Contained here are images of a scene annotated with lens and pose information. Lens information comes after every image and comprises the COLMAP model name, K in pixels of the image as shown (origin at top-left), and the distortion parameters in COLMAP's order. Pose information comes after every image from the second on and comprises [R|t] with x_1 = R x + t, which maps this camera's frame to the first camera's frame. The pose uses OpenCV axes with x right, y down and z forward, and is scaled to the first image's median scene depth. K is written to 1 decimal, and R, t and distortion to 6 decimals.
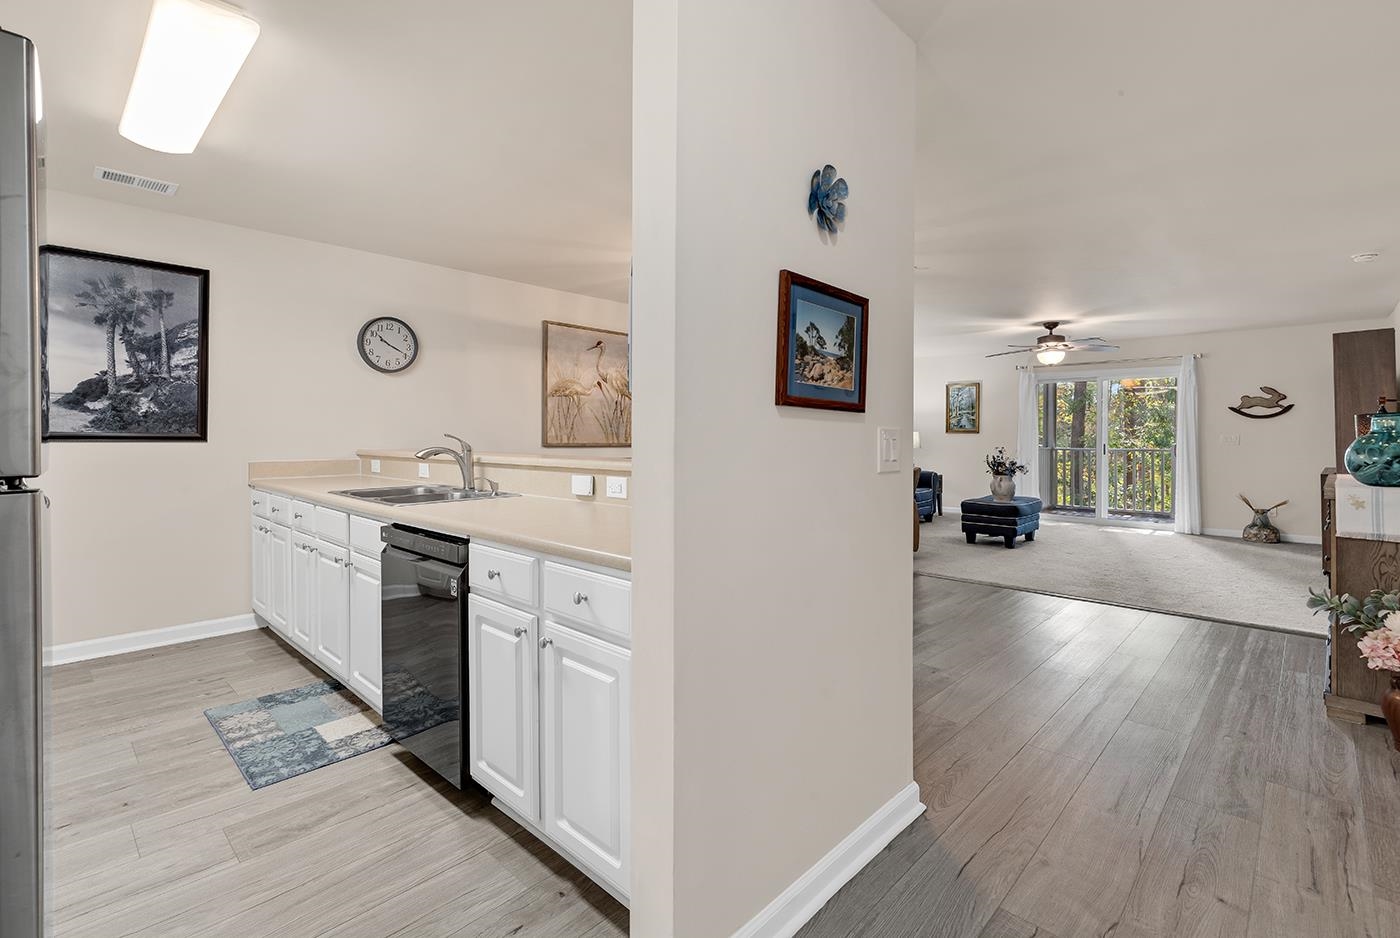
lens RADIAL K [[637.1, 0, 704.3], [0, 637.1, 443.3], [0, 0, 1]] dist [0.002265, 0.000417]
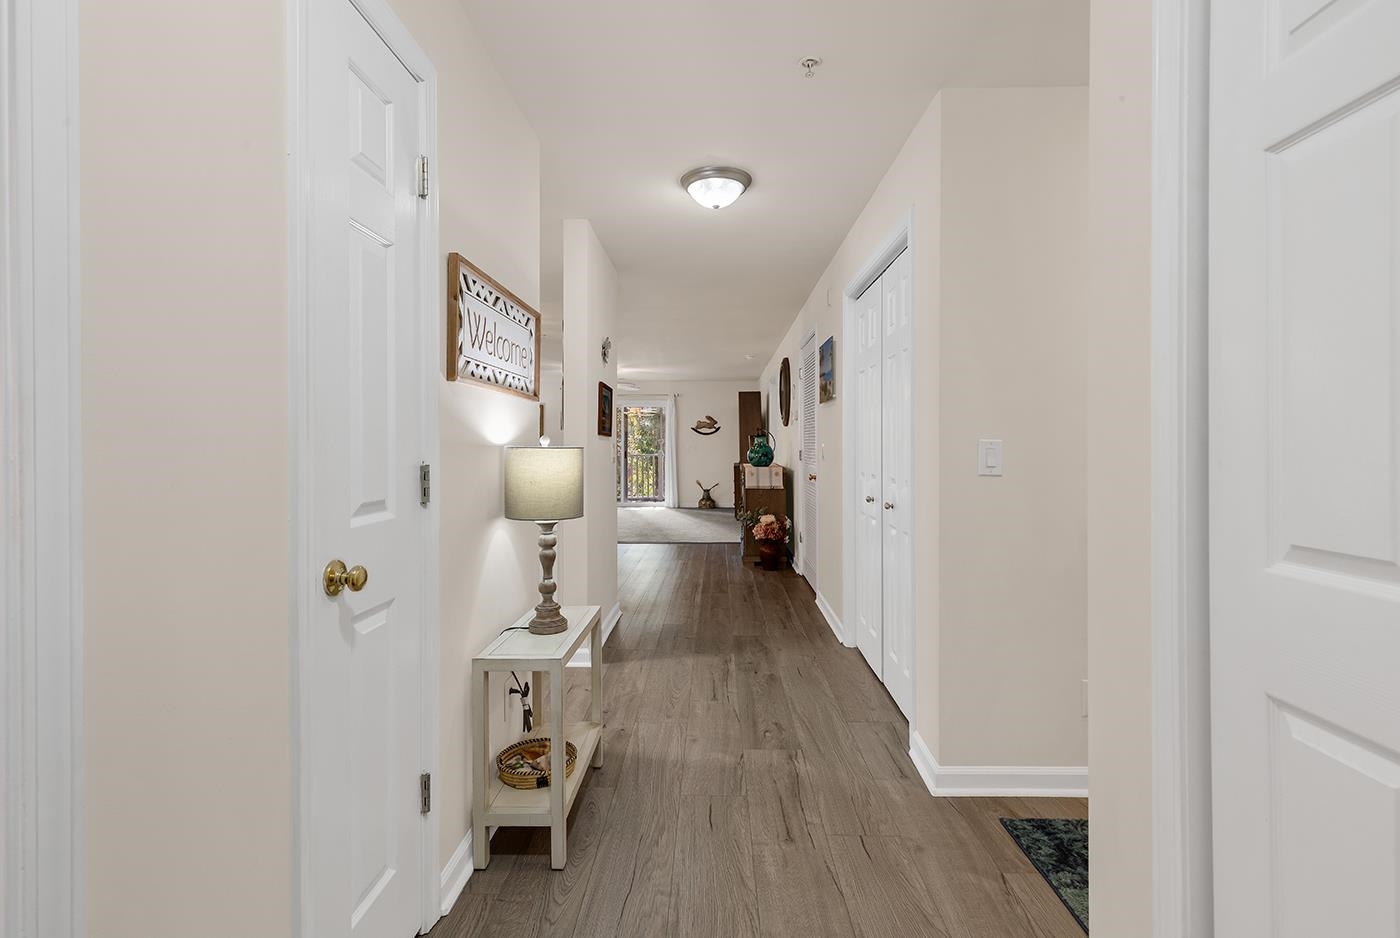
lens RADIAL K [[637.1, 0, 704.3], [0, 637.1, 443.3], [0, 0, 1]] dist [0.002265, 0.000417]
pose [[0.739689, 0.001210, 0.672948, -0.349220], [0.008190, 0.999908, -0.010799, 0.001547], [-0.672899, 0.013499, 0.739611, -0.316240]]
